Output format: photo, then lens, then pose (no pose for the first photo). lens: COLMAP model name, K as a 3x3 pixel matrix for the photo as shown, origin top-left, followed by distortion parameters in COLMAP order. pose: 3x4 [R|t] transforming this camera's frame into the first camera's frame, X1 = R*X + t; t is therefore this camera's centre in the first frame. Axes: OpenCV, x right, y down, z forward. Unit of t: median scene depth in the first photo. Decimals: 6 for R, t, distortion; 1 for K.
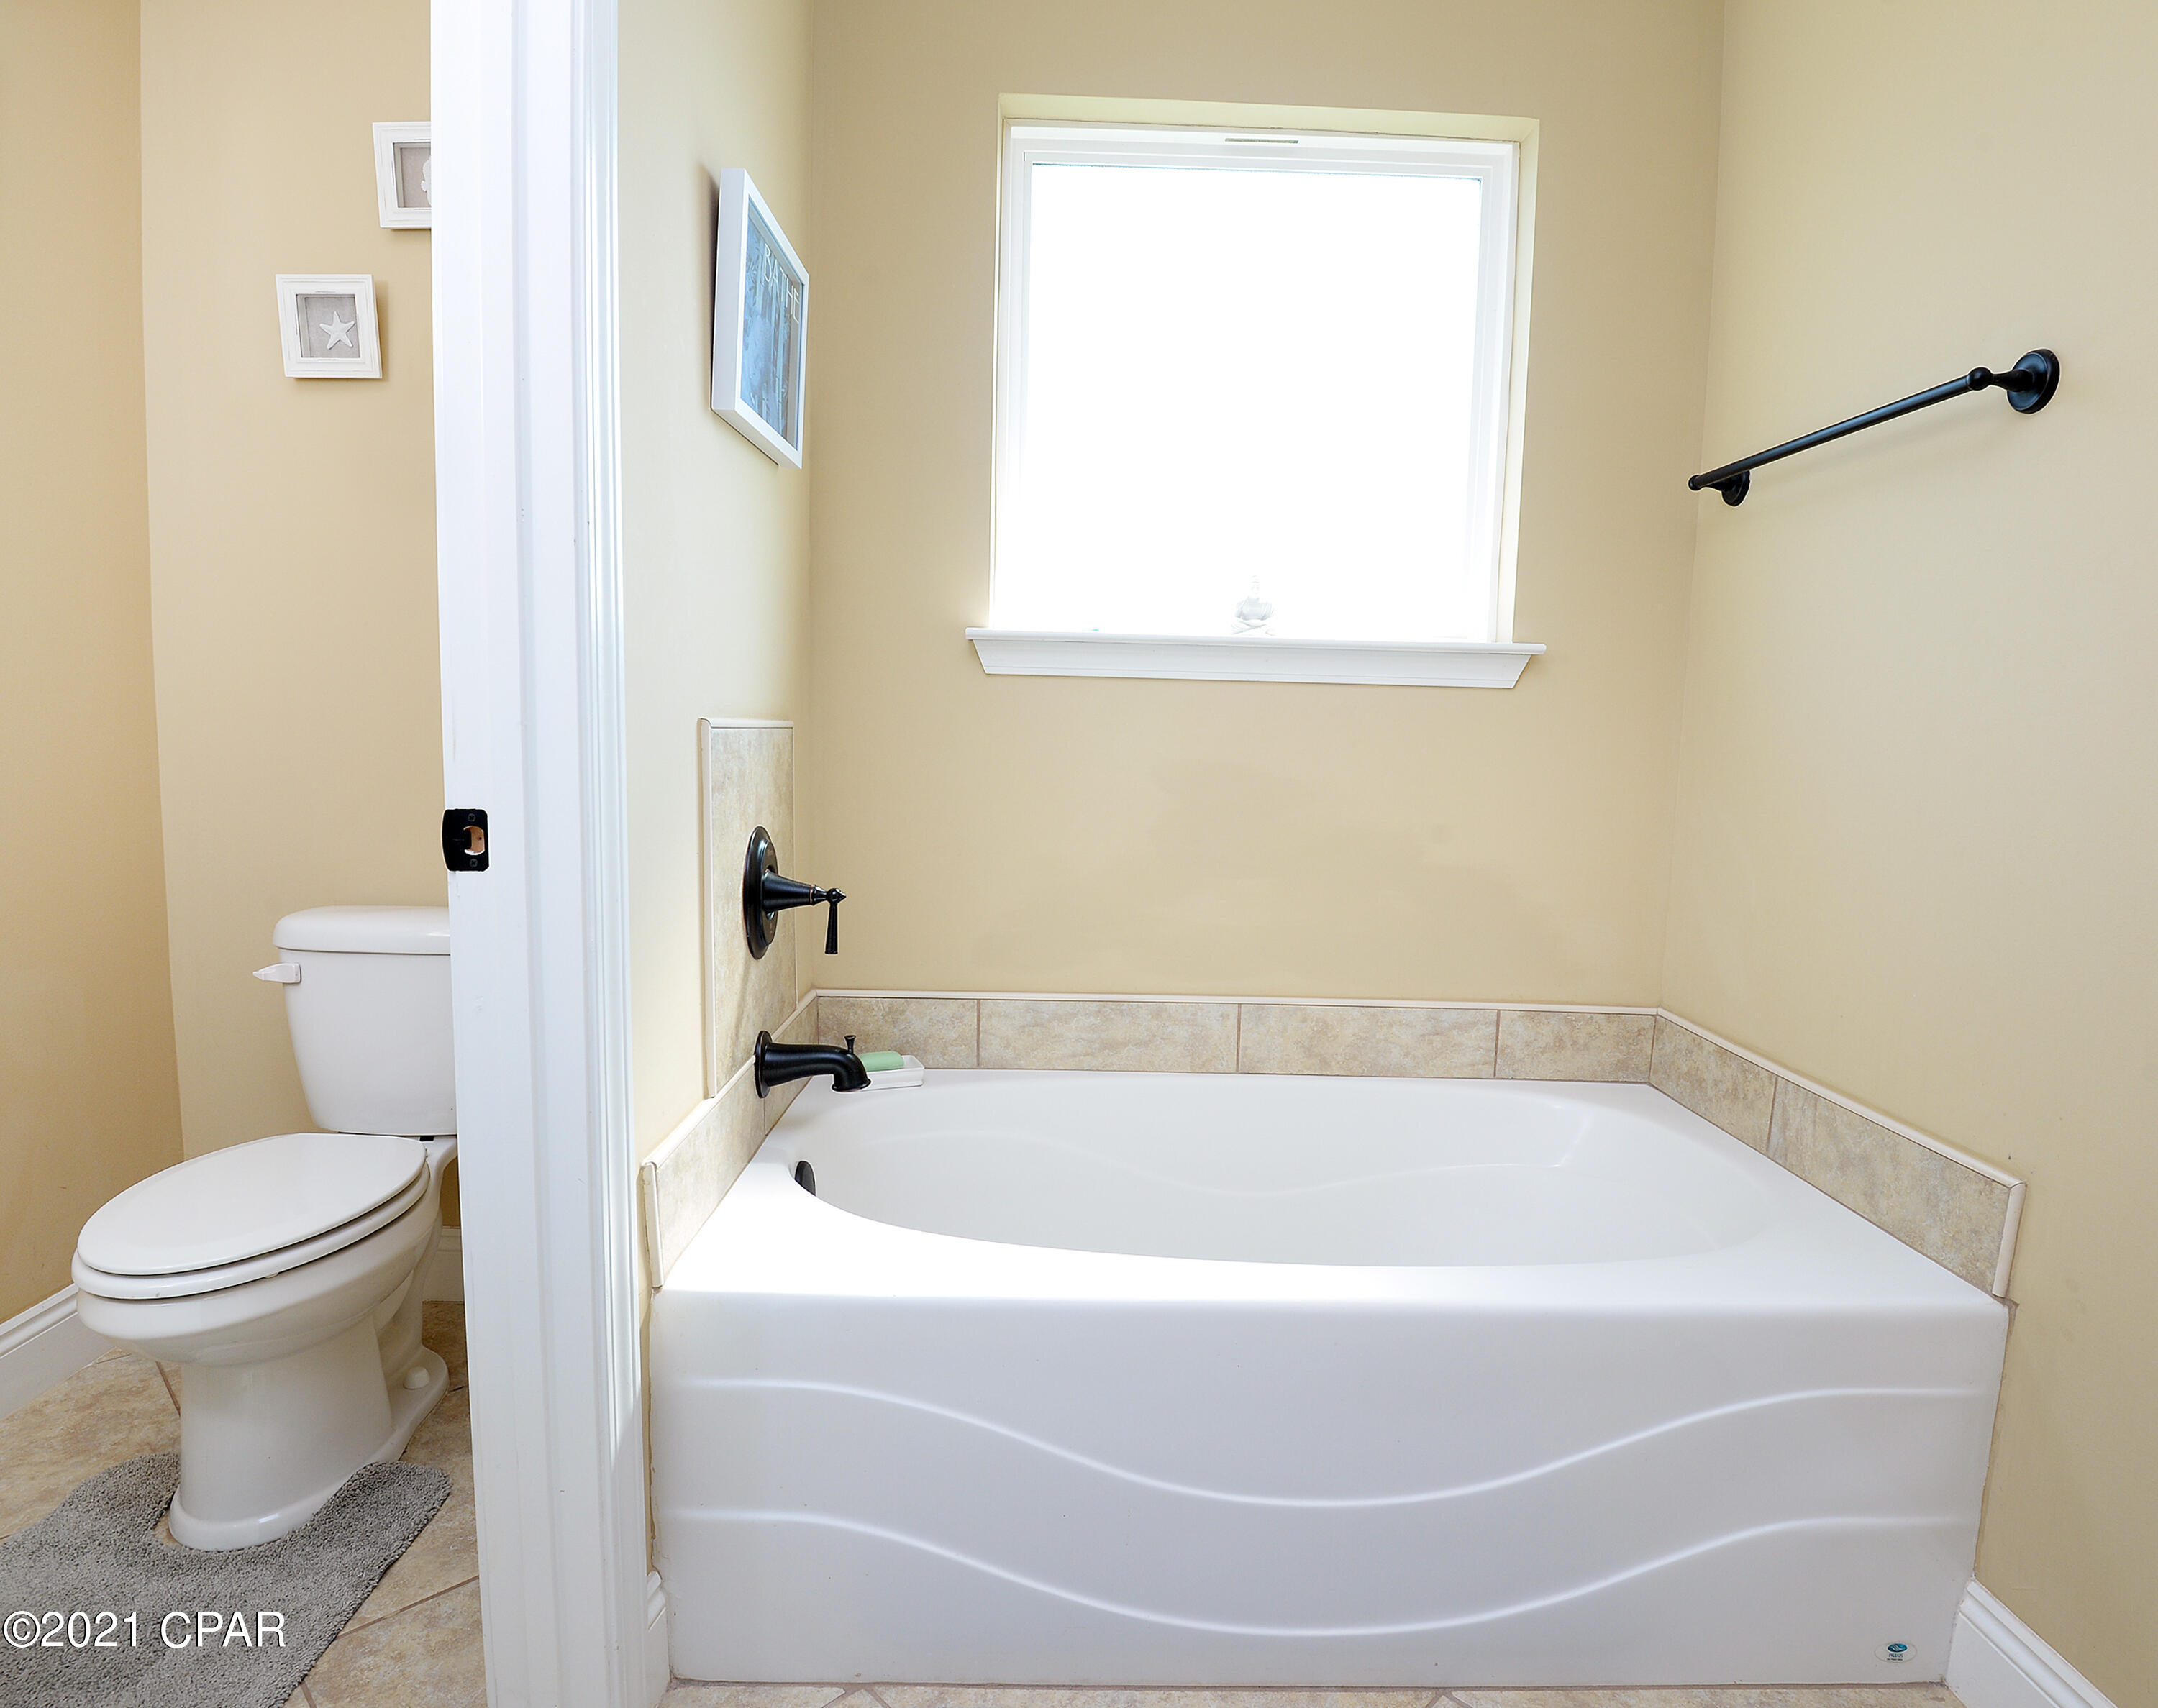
lens RADIAL K [[1195.1, 0, 1079.0], [0, 1195.1, 854.0], [0, 0, 1]] dist [-0.002192, -0.032801]
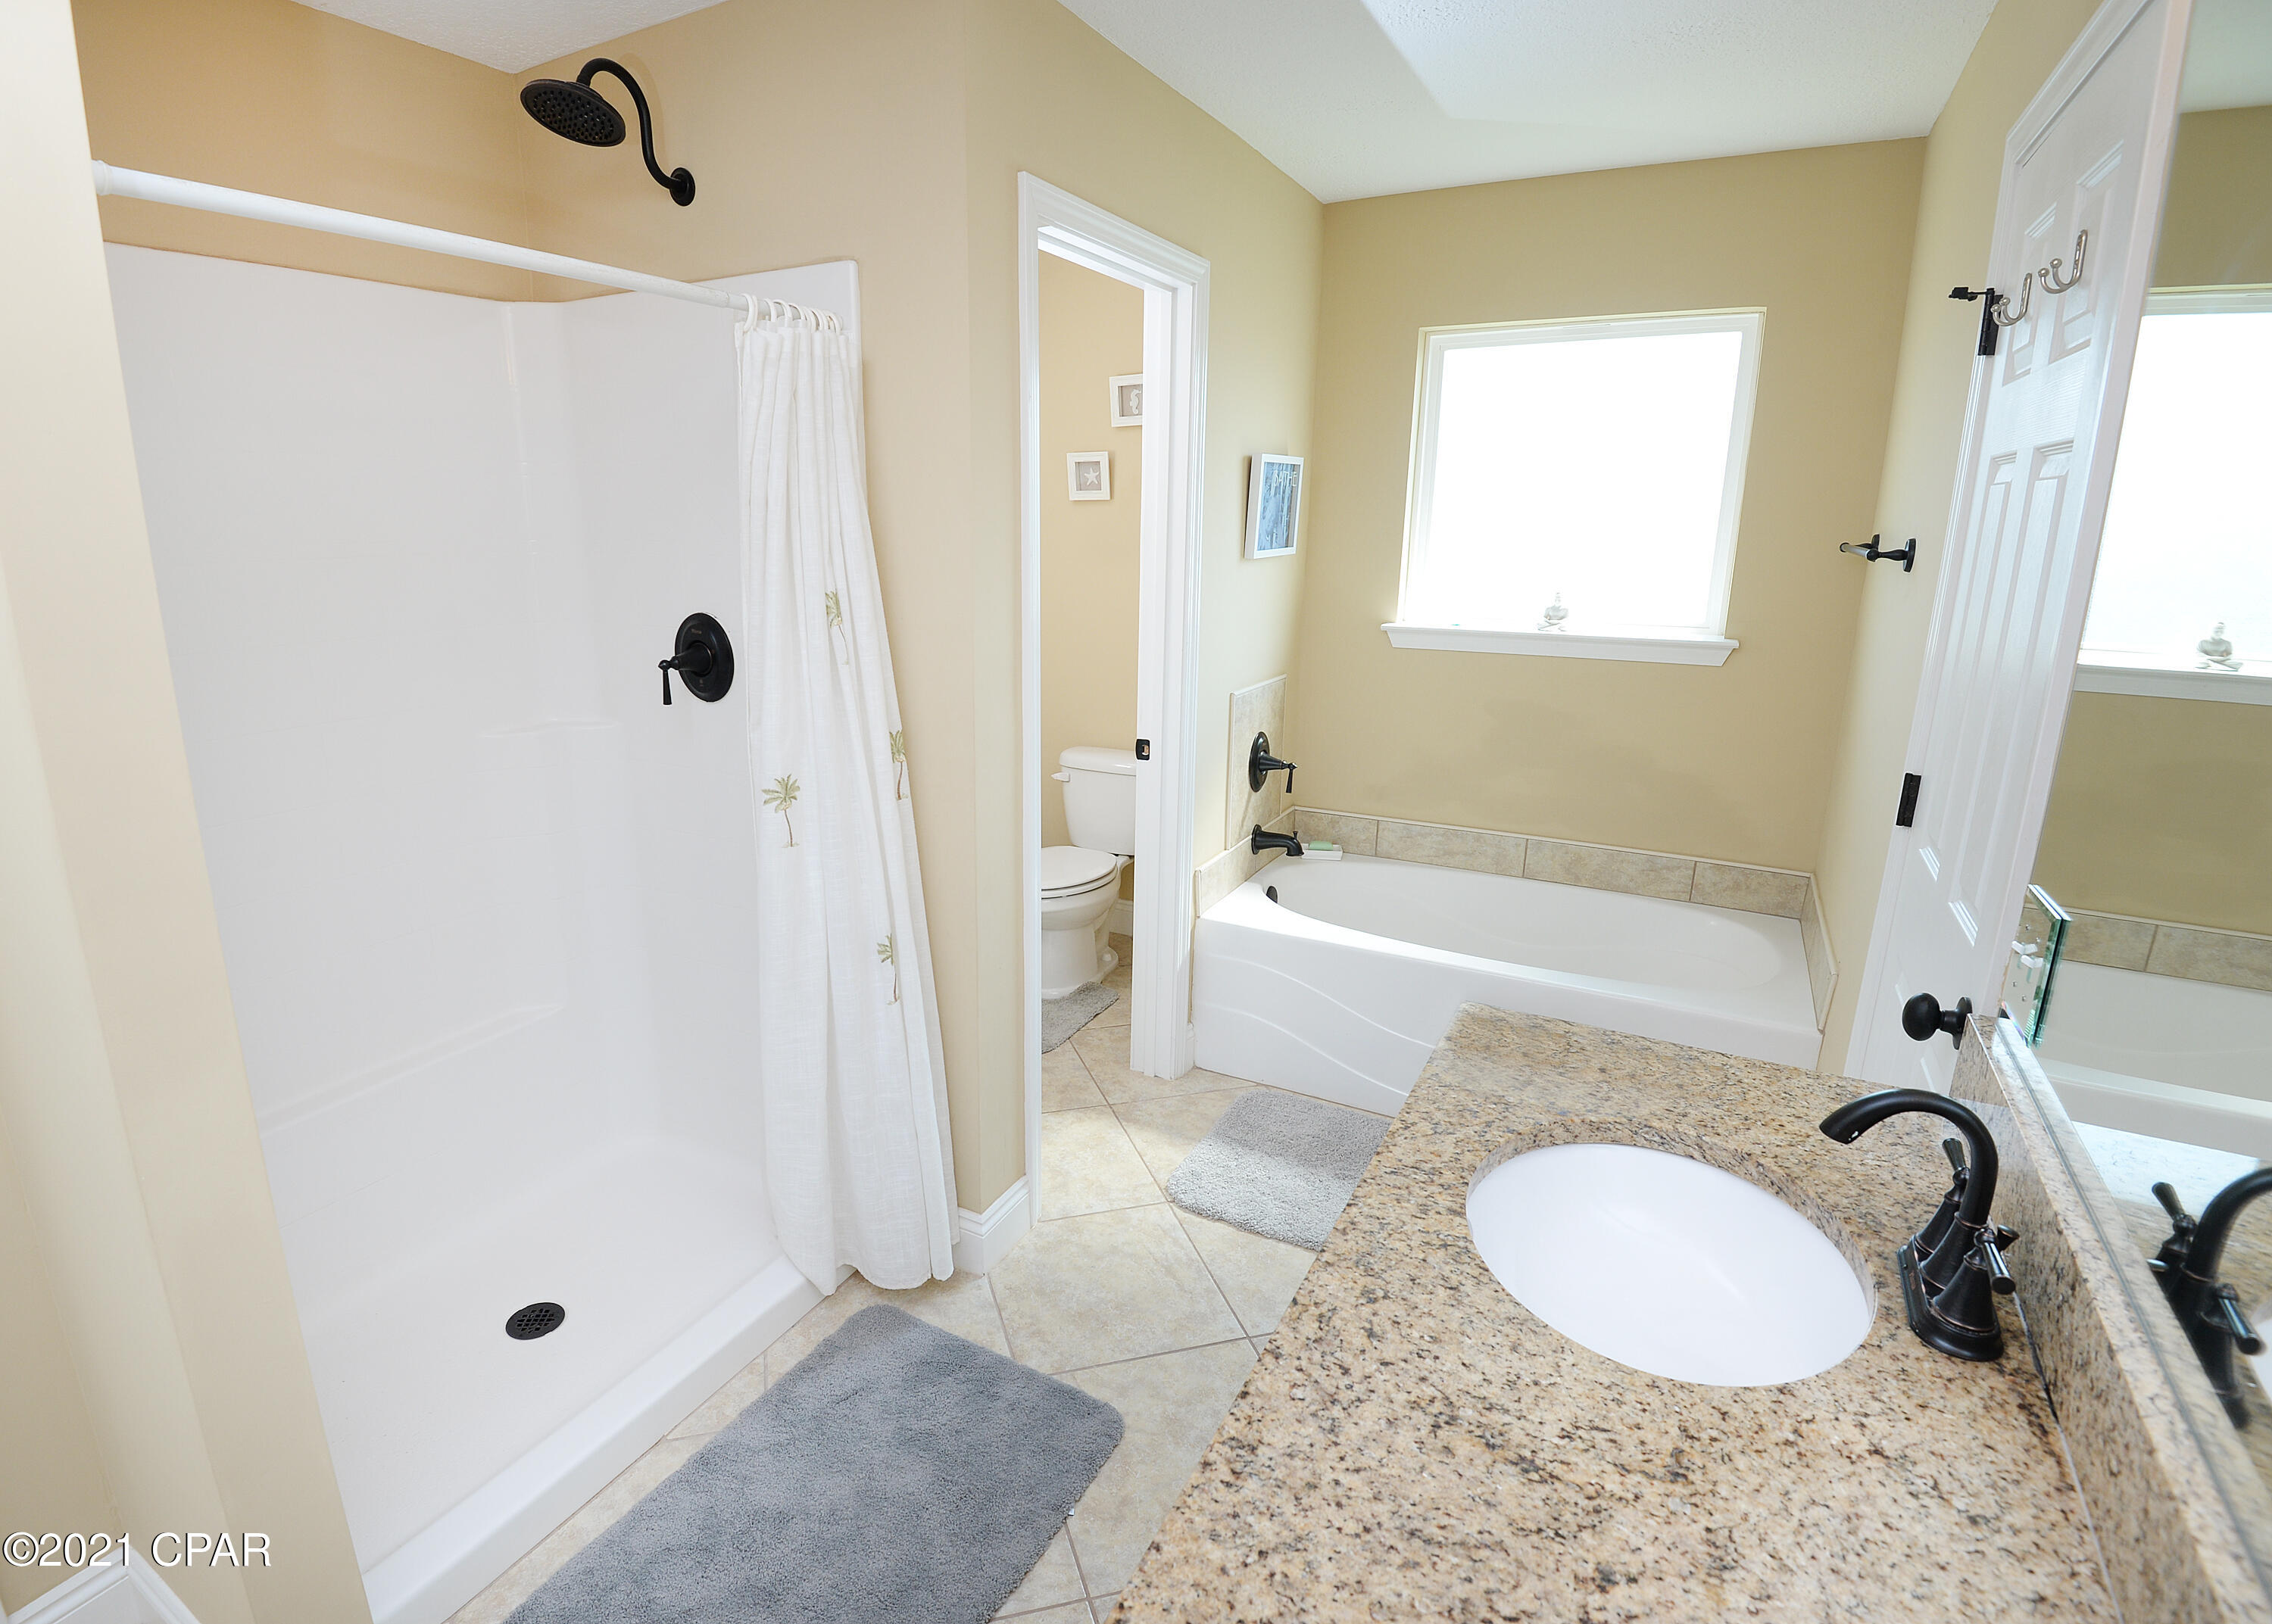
lens RADIAL K [[1195.7, 0, 1136.0], [0, 1195.7, 812.0], [0, 0, 1]] dist [-0.001025, -0.000126]
pose [[0.895067, 0.107289, -0.432833, 0.439525], [-0.046317, 0.987743, 0.149058, -0.173998], [0.443520, -0.113369, 0.889065, -0.948852]]
